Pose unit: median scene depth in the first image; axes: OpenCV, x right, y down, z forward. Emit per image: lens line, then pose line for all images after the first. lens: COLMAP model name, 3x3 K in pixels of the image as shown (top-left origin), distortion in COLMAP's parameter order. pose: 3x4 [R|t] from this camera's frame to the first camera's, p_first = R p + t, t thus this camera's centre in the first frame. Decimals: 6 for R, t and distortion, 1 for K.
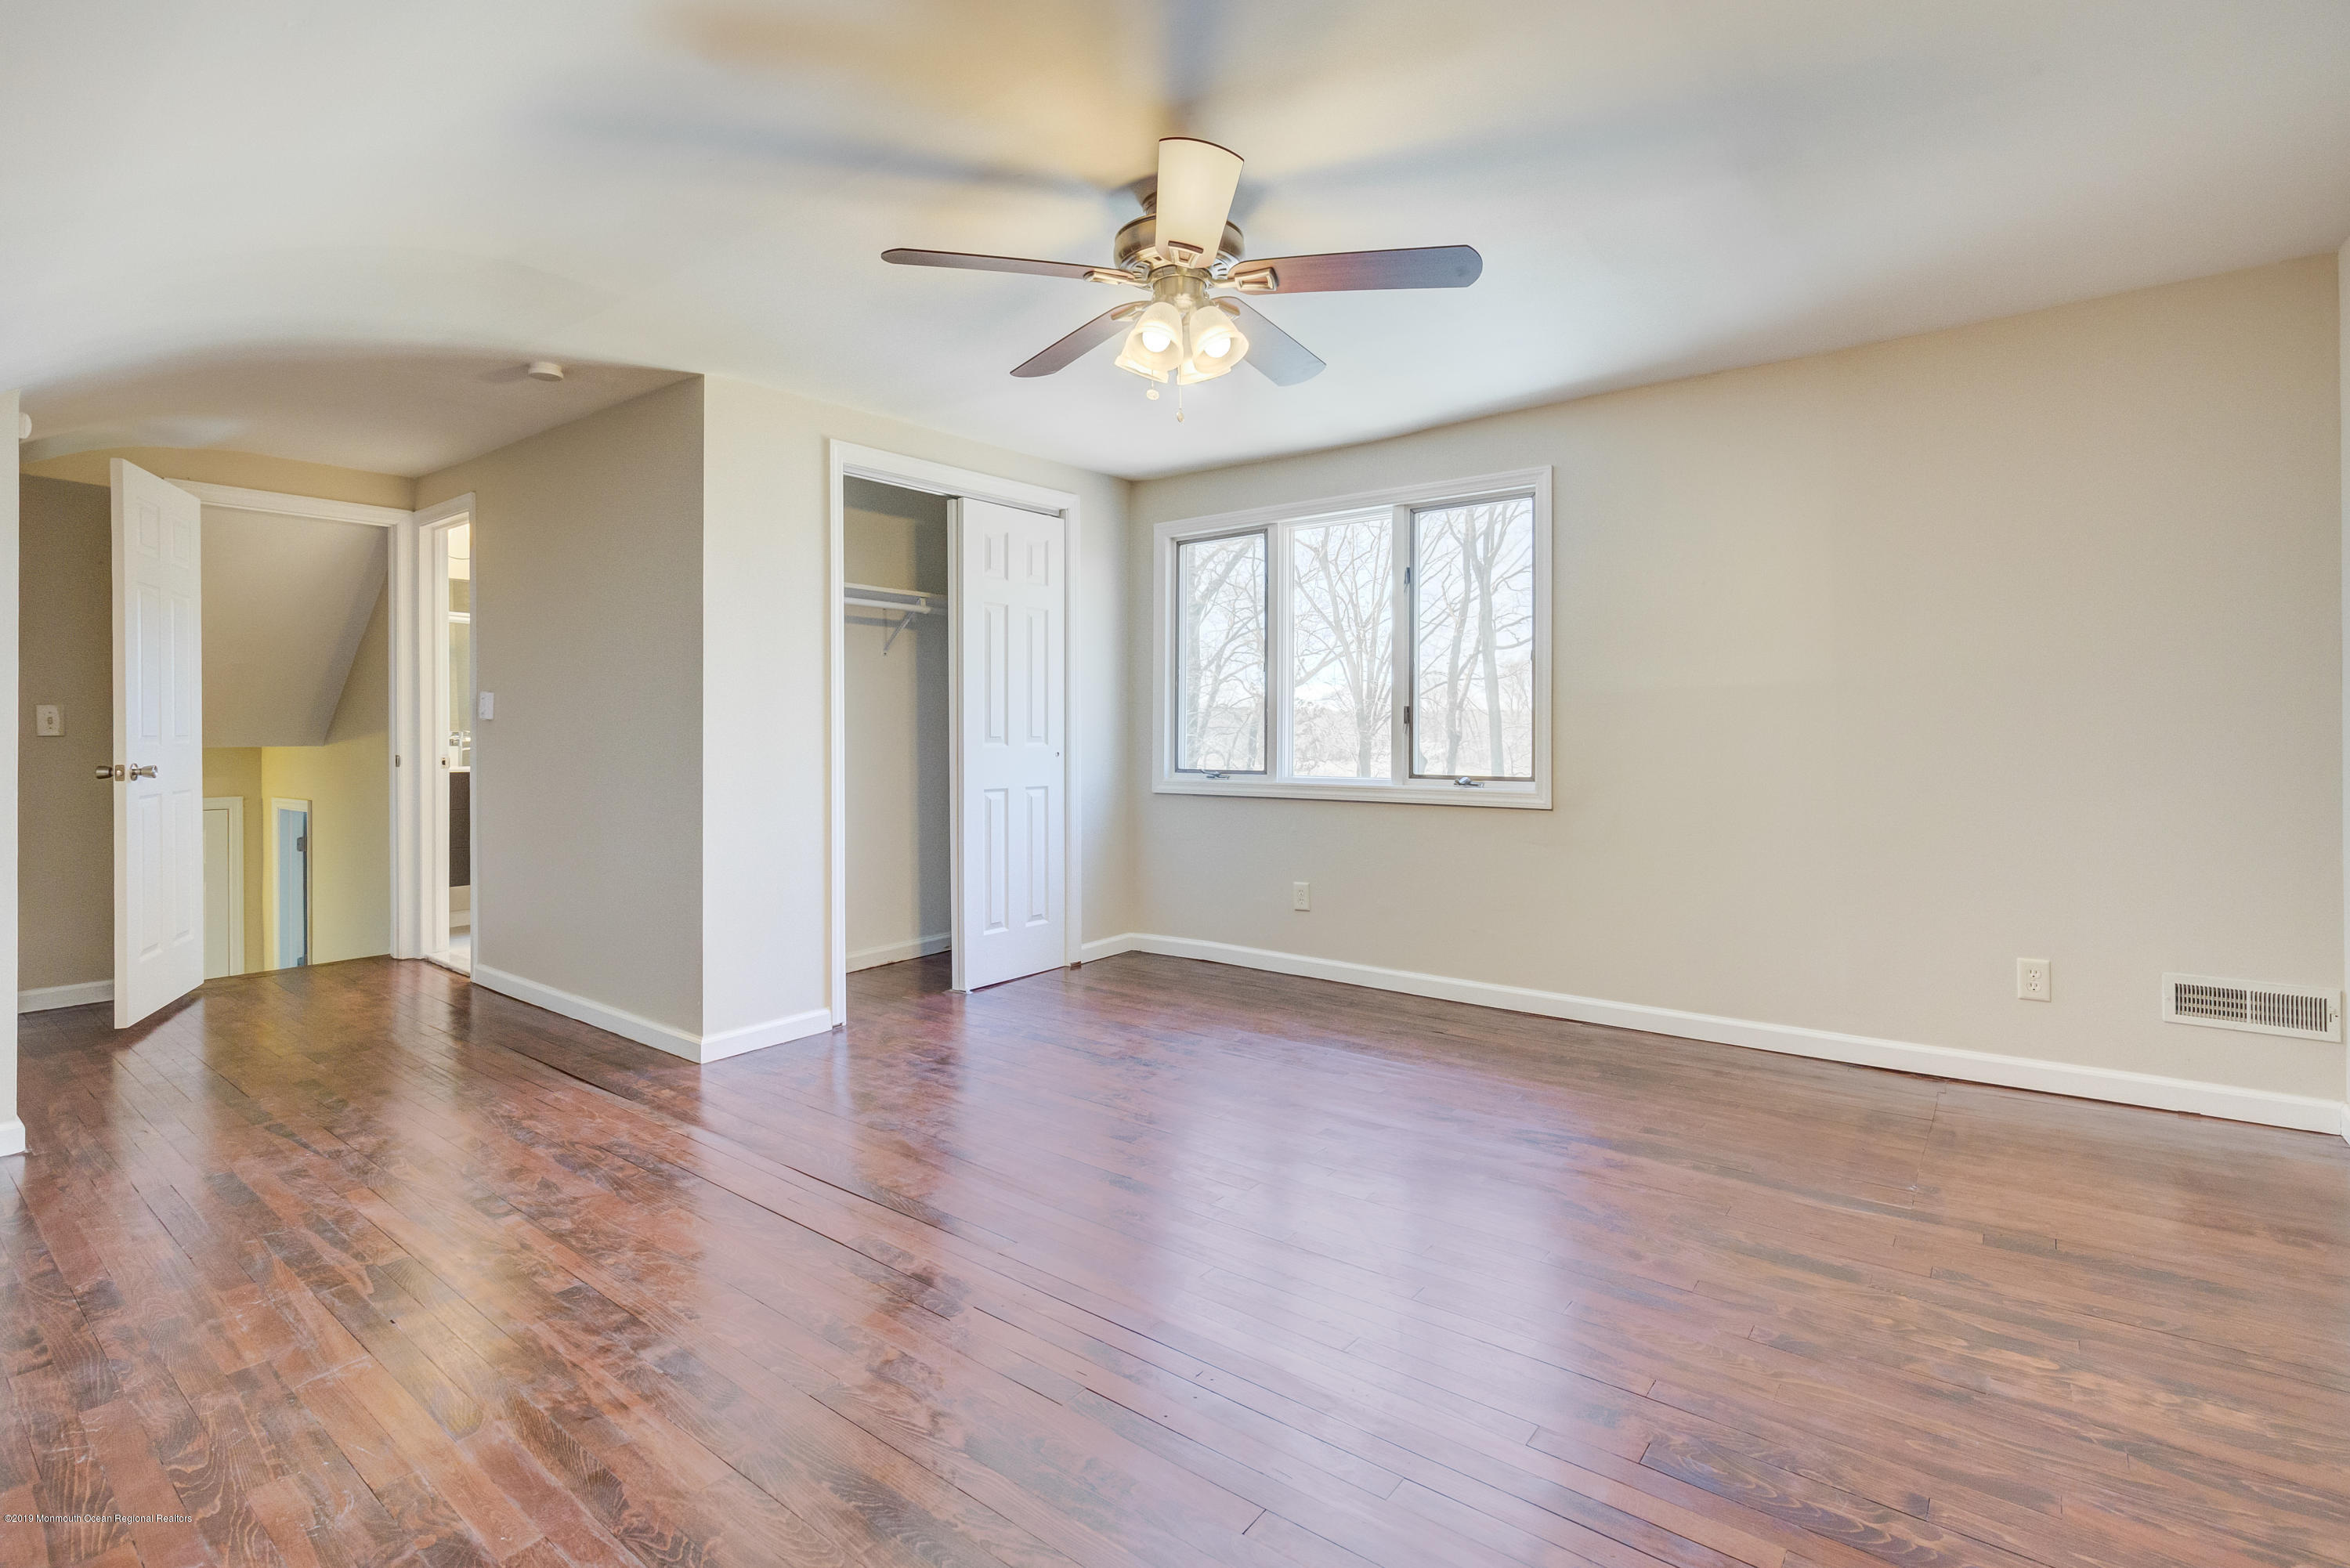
lens RADIAL K [[1117.3, 0, 1168.0], [0, 1117.3, 787.1], [0, 0, 1]] dist [-0.005462, -0.000436]
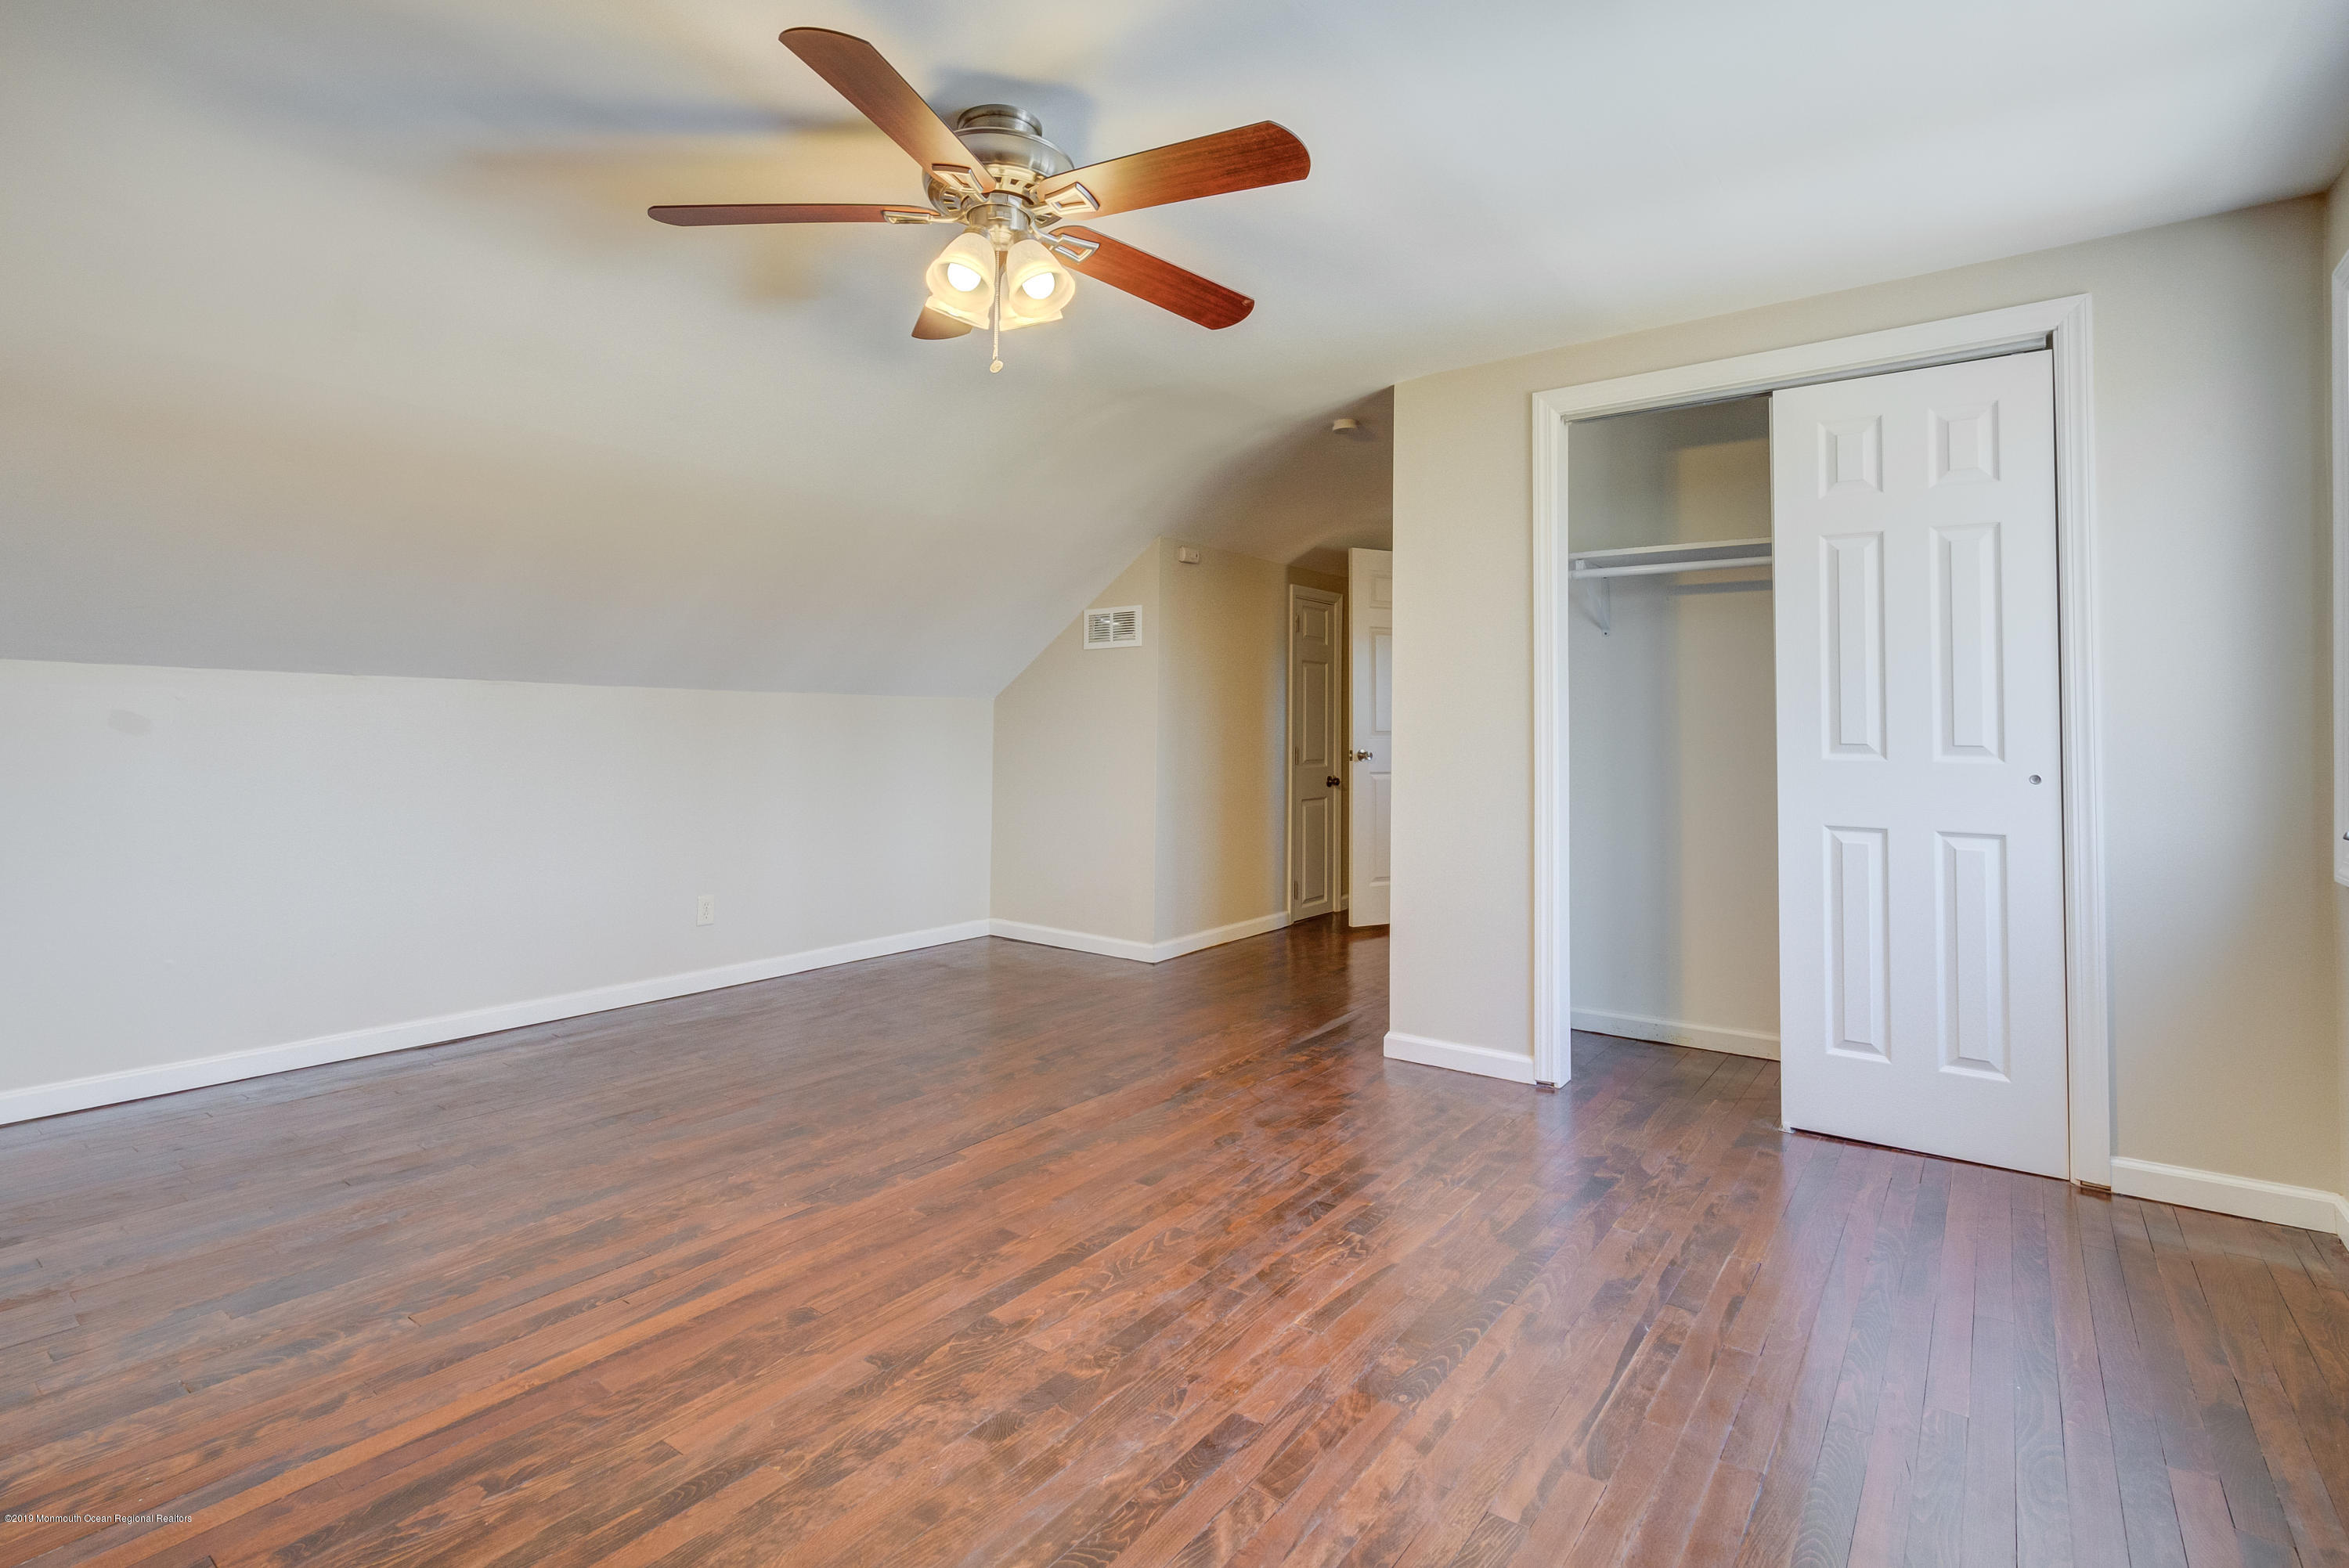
lens RADIAL K [[1115.4, 0, 1171.5], [0, 1115.4, 716.8], [0, 0, 1]] dist [0.000495, 0.000067]
pose [[0.026282, -0.008904, -0.999615, 0.530042], [-0.066150, 0.997753, -0.010627, -0.031785], [0.997464, 0.066404, 0.025634, 0.685190]]
